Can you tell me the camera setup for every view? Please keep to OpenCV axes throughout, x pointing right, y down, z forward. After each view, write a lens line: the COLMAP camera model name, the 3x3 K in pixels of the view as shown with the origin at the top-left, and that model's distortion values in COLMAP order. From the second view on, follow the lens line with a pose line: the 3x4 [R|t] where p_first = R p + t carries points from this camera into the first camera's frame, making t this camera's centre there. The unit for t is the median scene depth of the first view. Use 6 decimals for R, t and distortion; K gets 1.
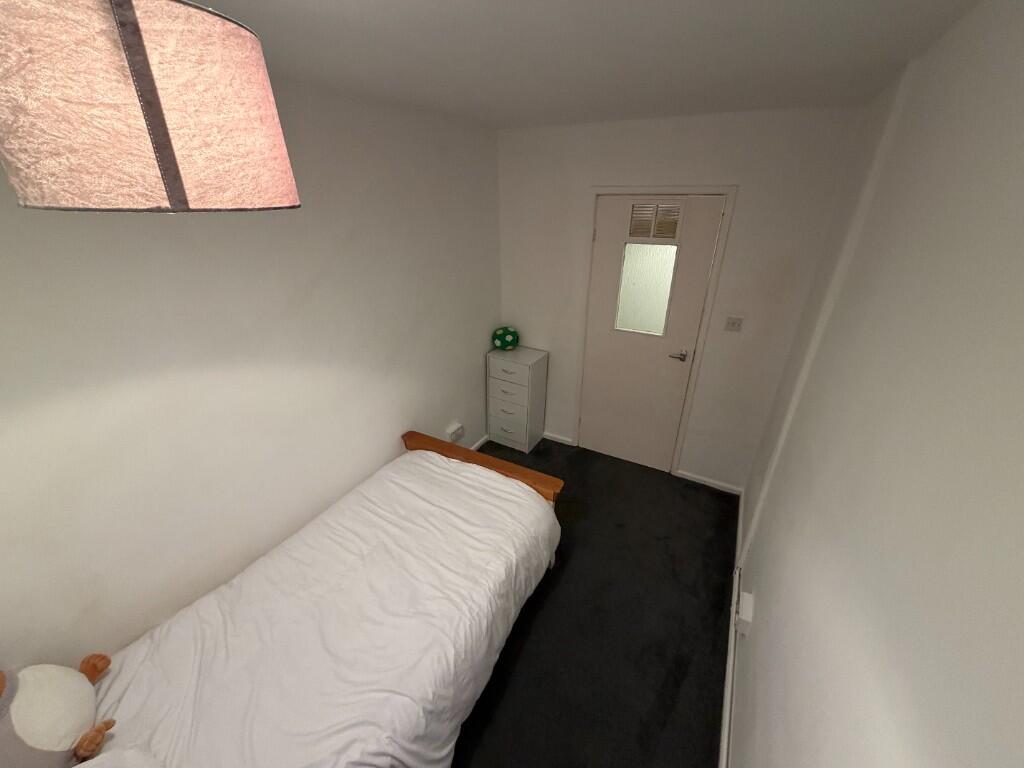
lens RADIAL K [[408.4, 0, 508.2], [0, 408.4, 383.4], [0, 0, 1]] dist [-0.001265, -0.000428]
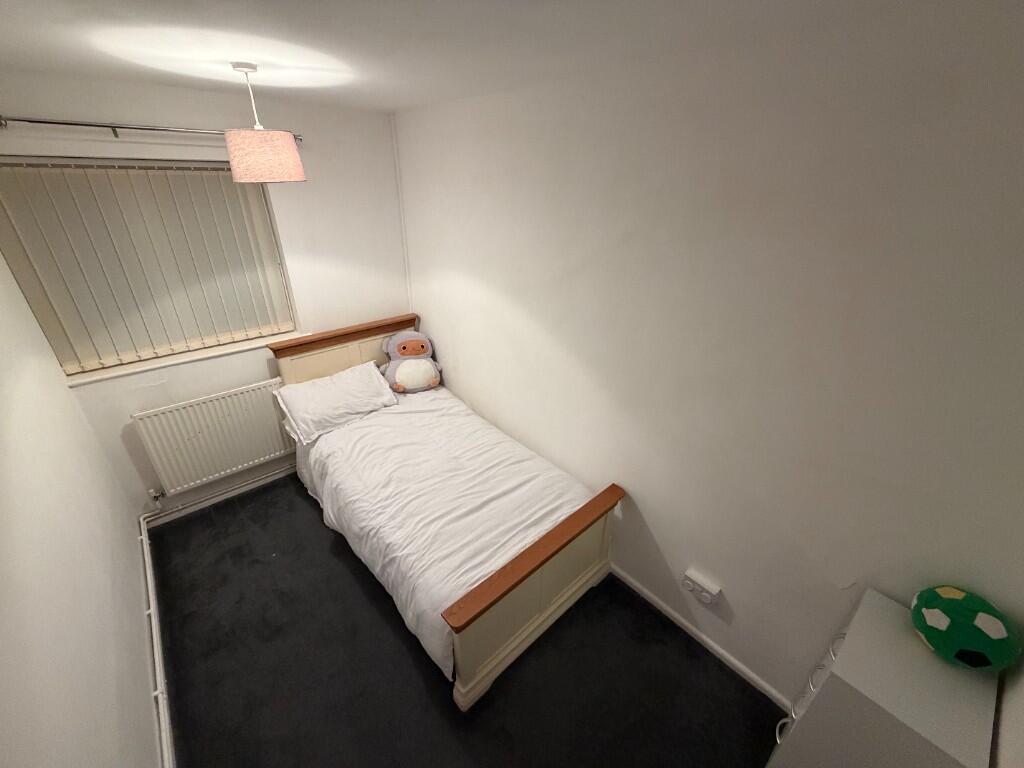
lens RADIAL K [[408.4, 0, 508.2], [0, 408.4, 383.4], [0, 0, 1]] dist [-0.001265, -0.000428]
pose [[-0.328839, 0.427558, -0.842057, 0.588817], [-0.416612, 0.734516, 0.535649, -0.522545], [0.847525, 0.526953, -0.063412, 1.069419]]
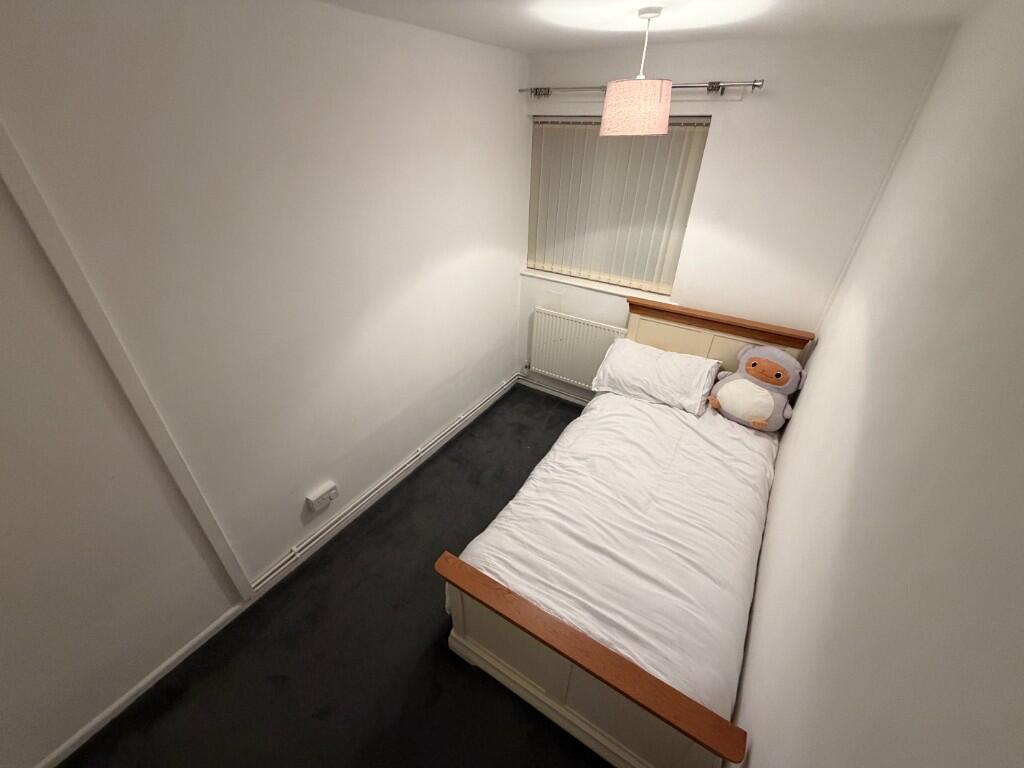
lens RADIAL K [[408.4, 0, 508.2], [0, 408.4, 383.4], [0, 0, 1]] dist [-0.001265, -0.000428]
pose [[-0.998275, -0.035612, 0.046681, -0.015445], [0.020358, 0.535783, 0.844110, -0.626940], [-0.055072, 0.843604, -0.534134, 1.302484]]
